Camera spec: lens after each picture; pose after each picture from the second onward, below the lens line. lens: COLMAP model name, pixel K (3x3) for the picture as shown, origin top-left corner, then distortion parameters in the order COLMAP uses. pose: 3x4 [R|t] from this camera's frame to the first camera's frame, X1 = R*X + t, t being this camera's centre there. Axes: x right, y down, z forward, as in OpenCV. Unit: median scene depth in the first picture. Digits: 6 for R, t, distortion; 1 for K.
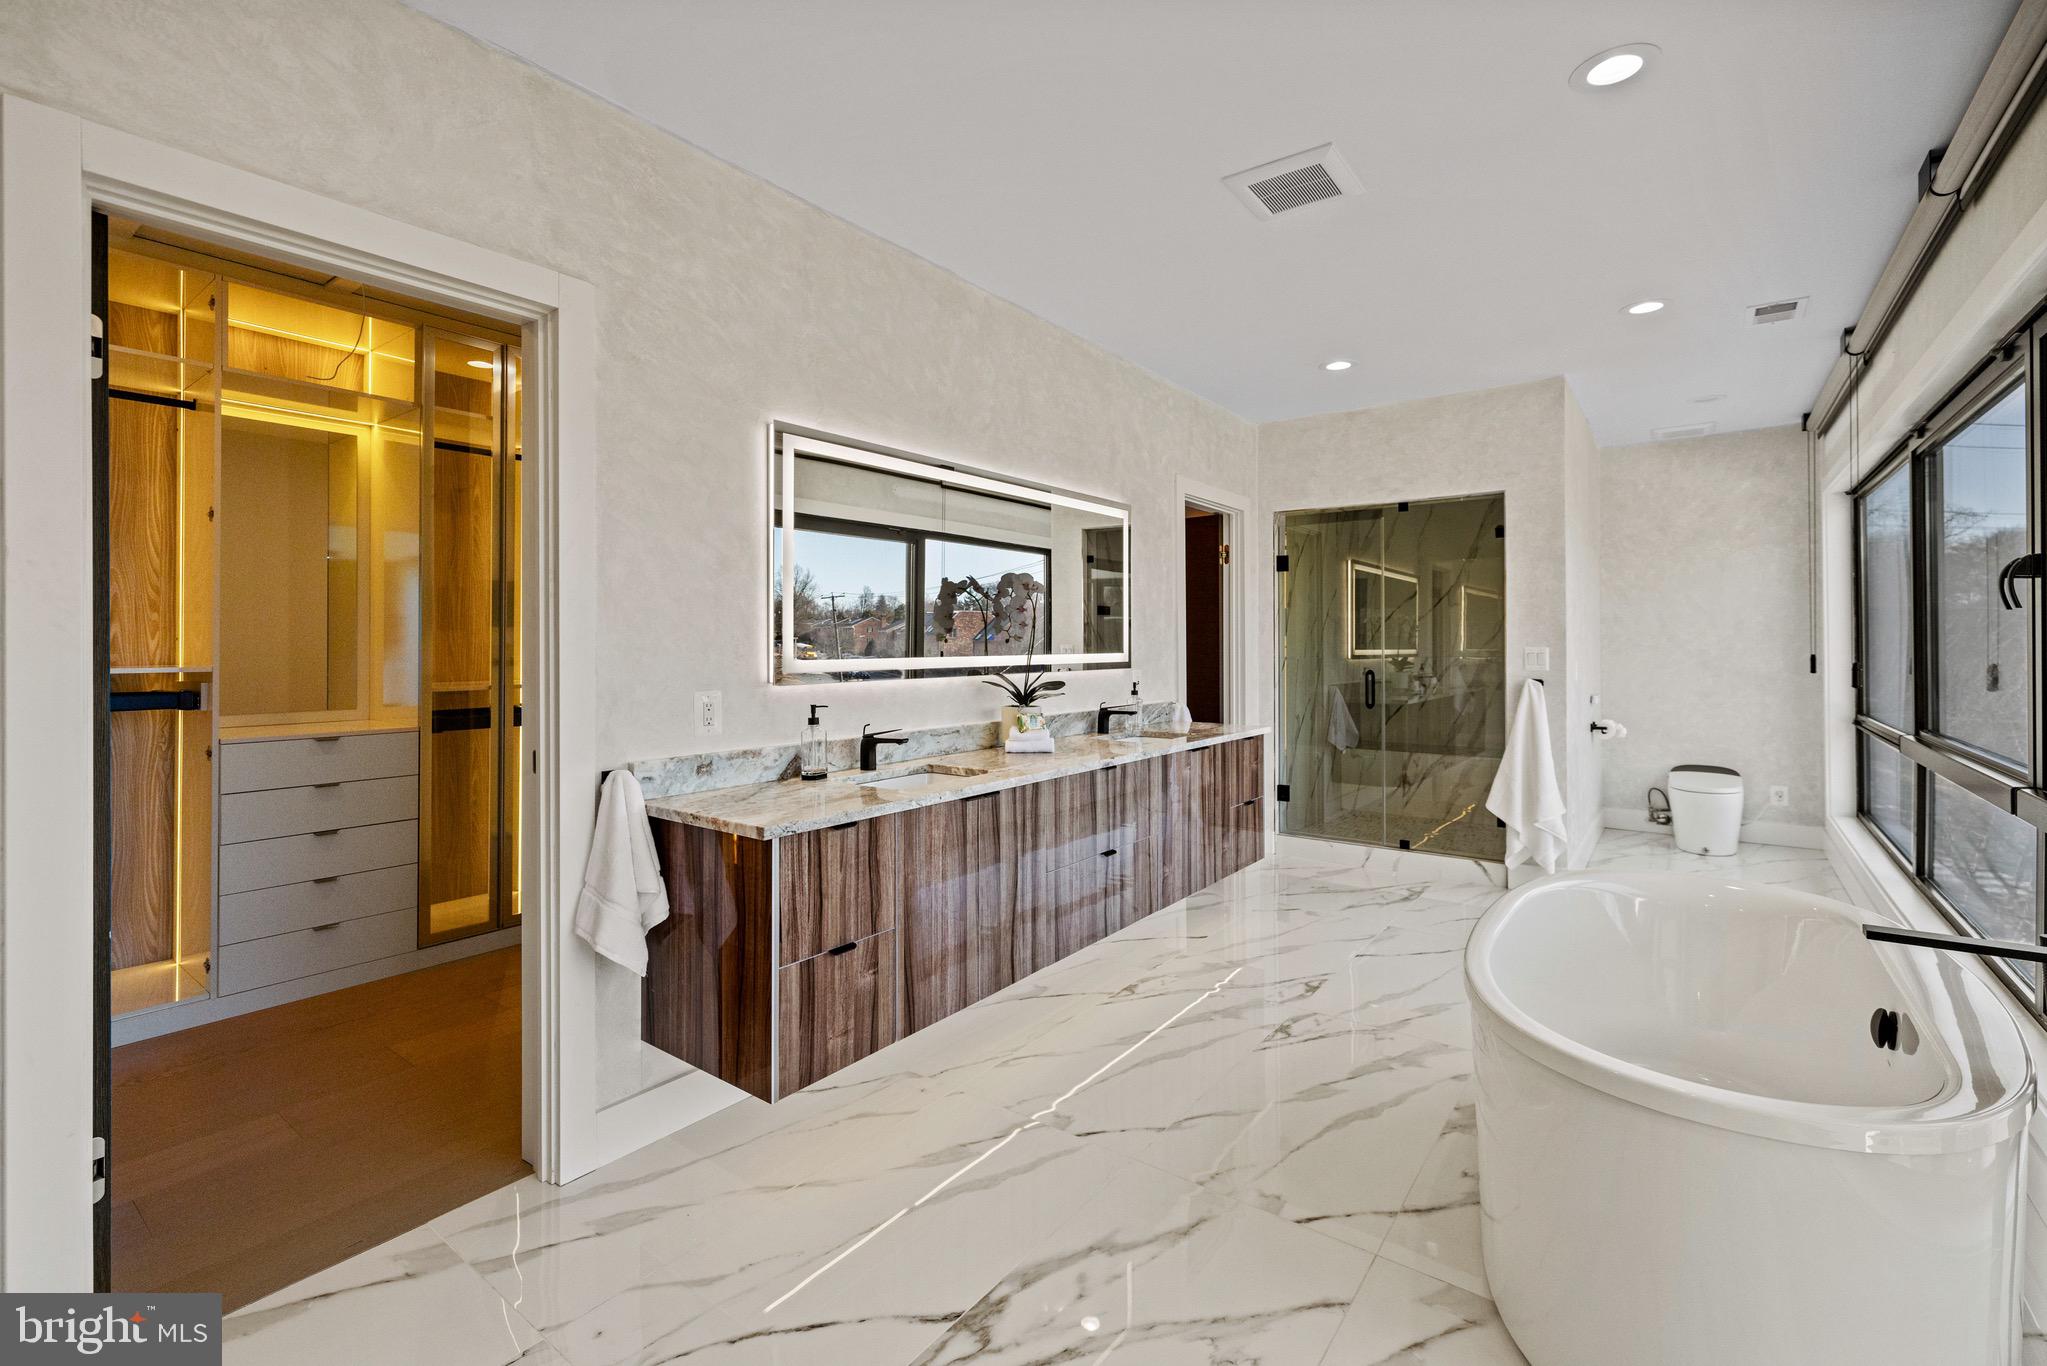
lens RADIAL K [[876.9, 0, 1033.5], [0, 876.9, 643.0], [0, 0, 1]] dist [0.000375, 0.000670]
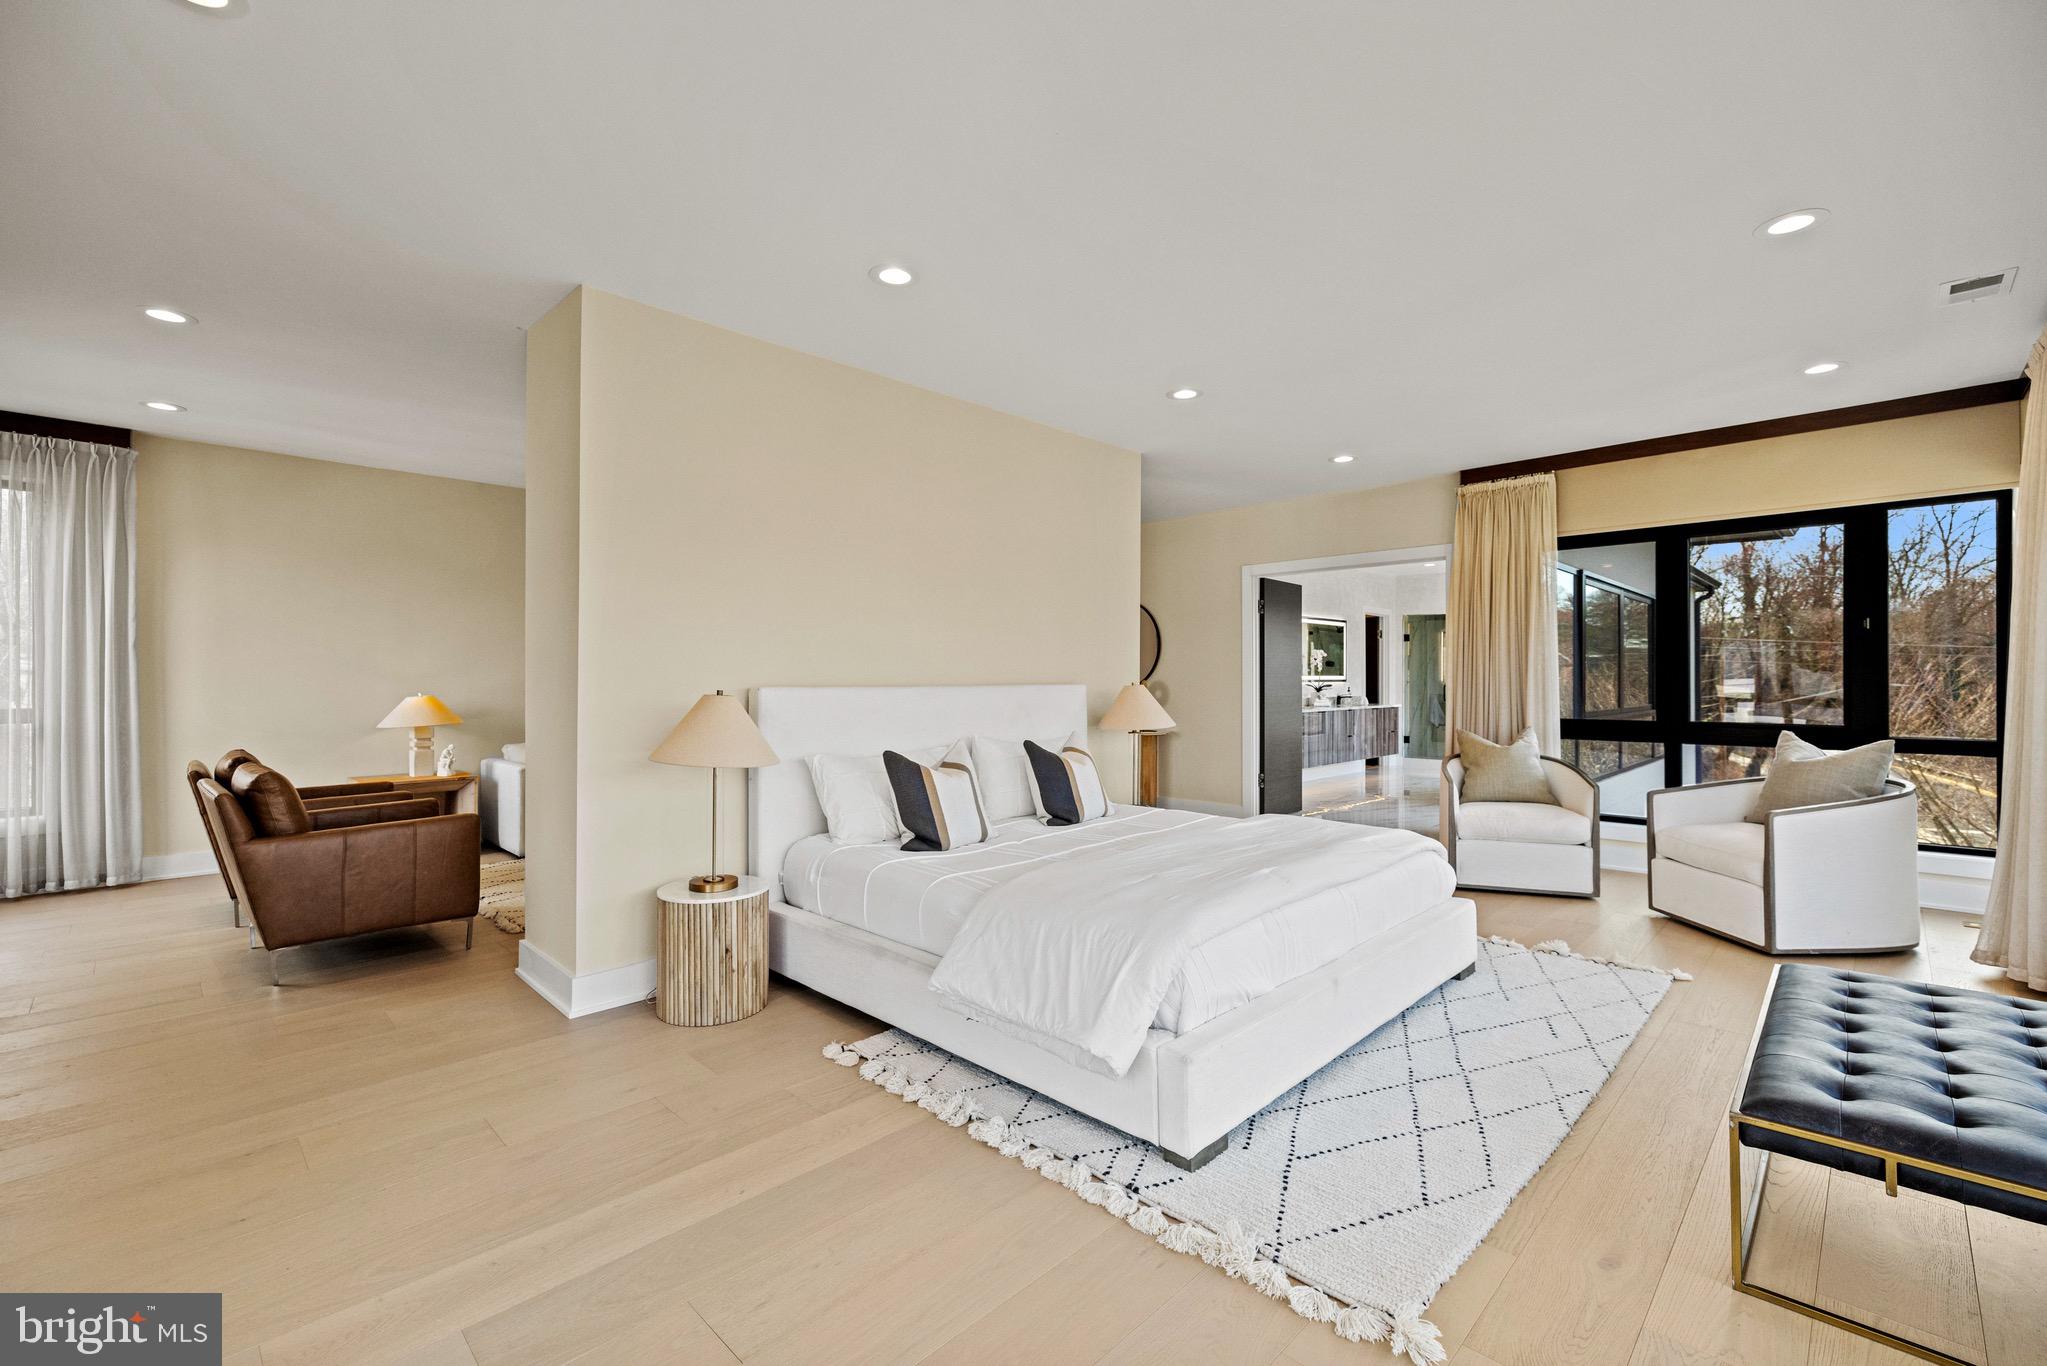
lens RADIAL K [[876.9, 0, 1061.9], [0, 876.9, 677.9], [0, 0, 1]] dist [0.000375, 0.000670]
pose [[0.994237, 0.001837, -0.107191, -0.438165], [-0.001646, 0.999997, 0.001872, 0.012133], [0.107194, -0.001685, 0.994237, -1.646721]]
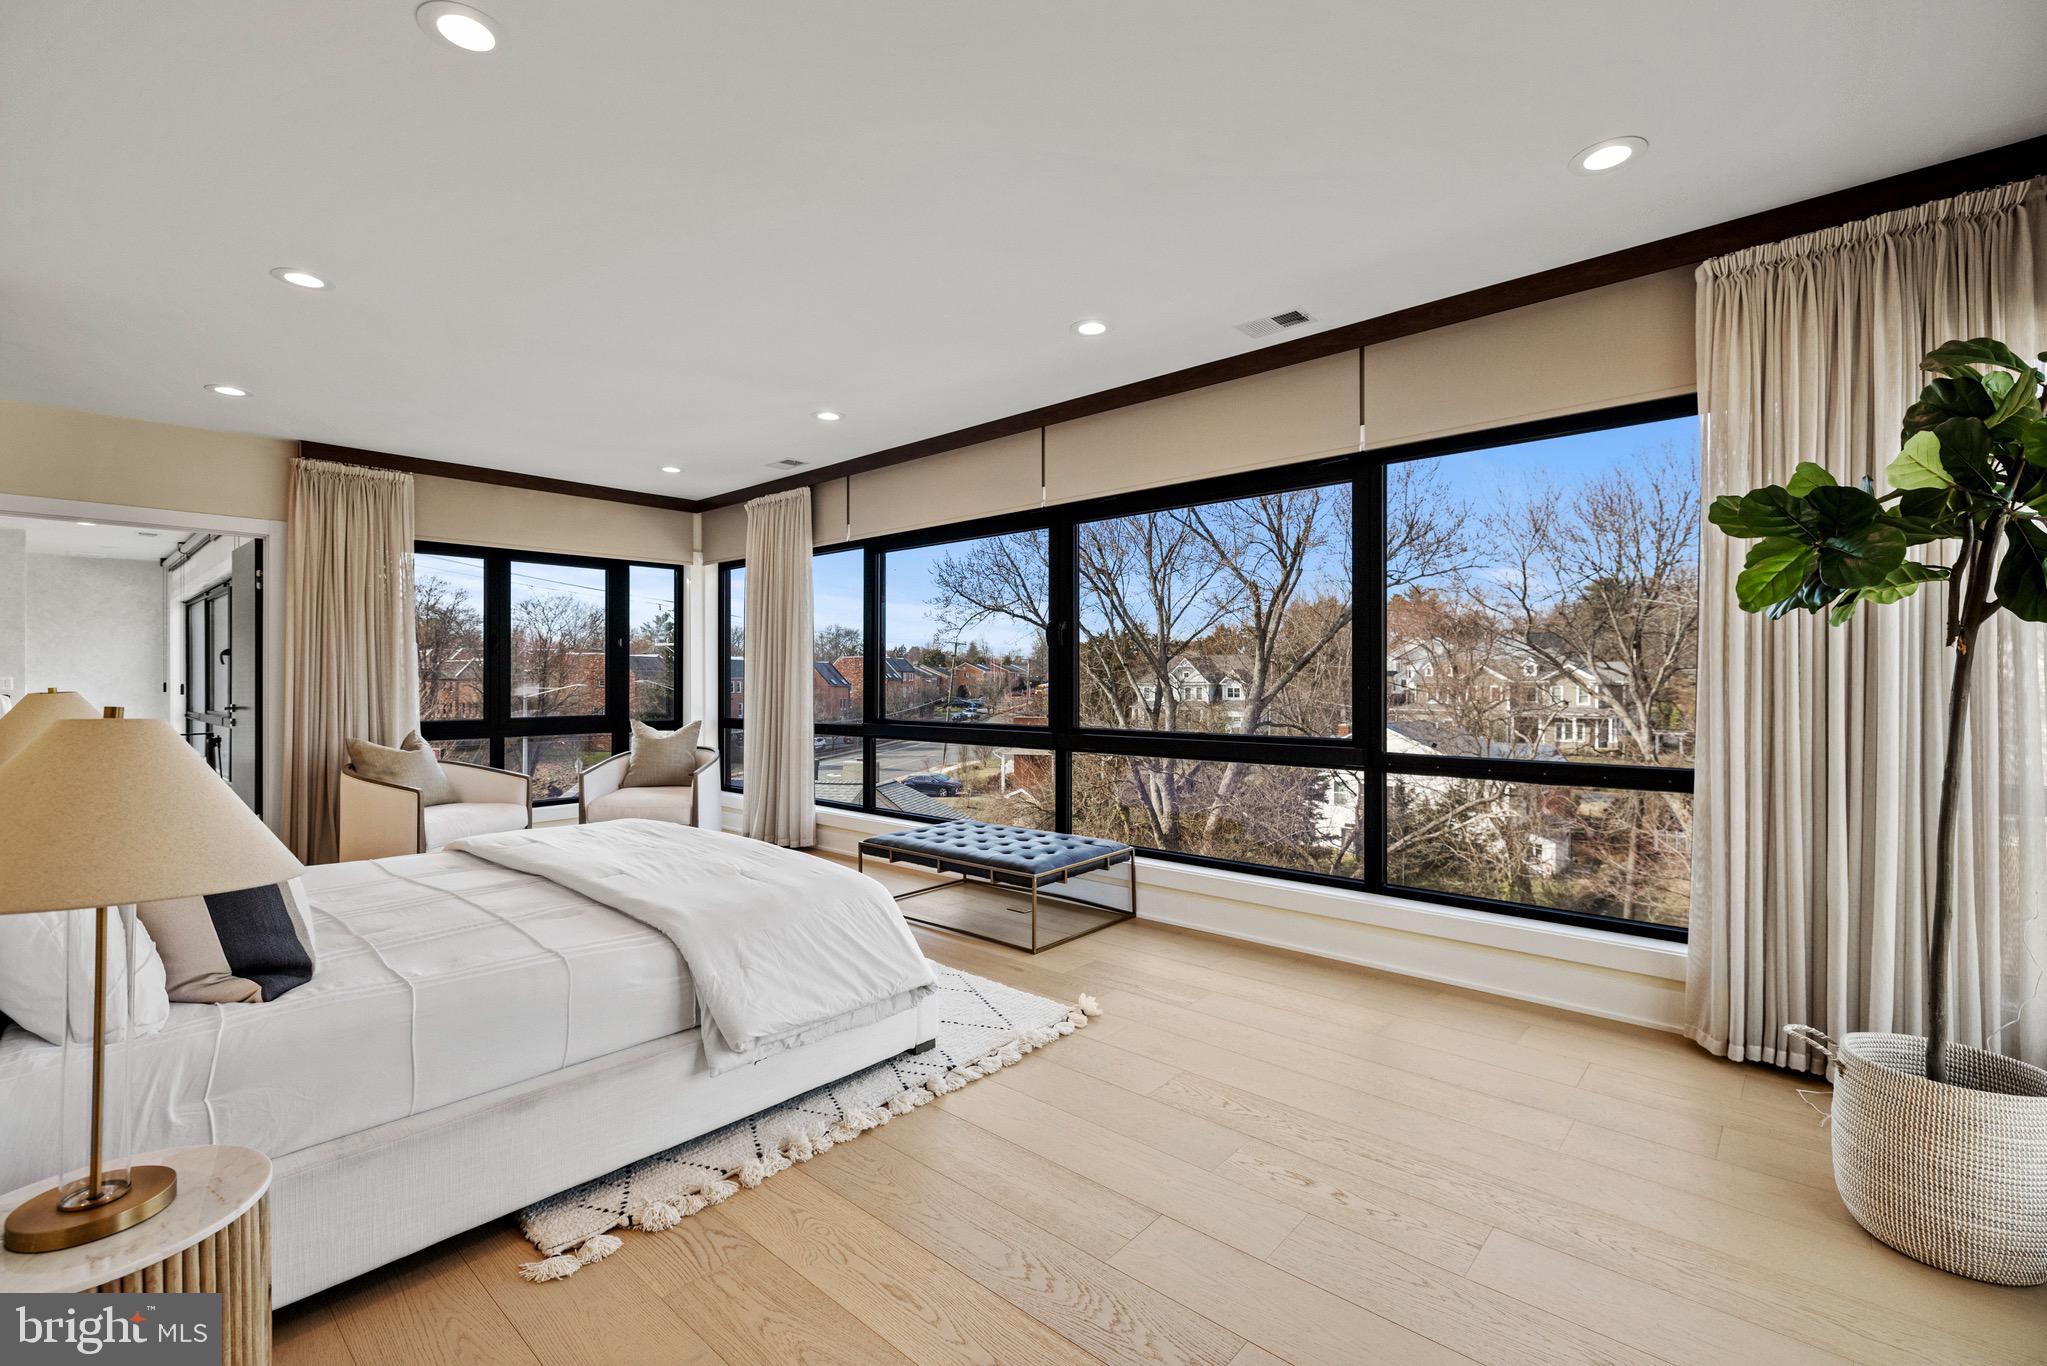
lens RADIAL K [[876.9, 0, 1014.9], [0, 876.9, 677.9], [0, 0, 1]] dist [0.000375, 0.000670]
pose [[0.083346, 0.005953, 0.996503, -1.084106], [-0.002129, 0.999981, -0.005796, 0.014729], [-0.996518, -0.001638, 0.083357, -1.260796]]
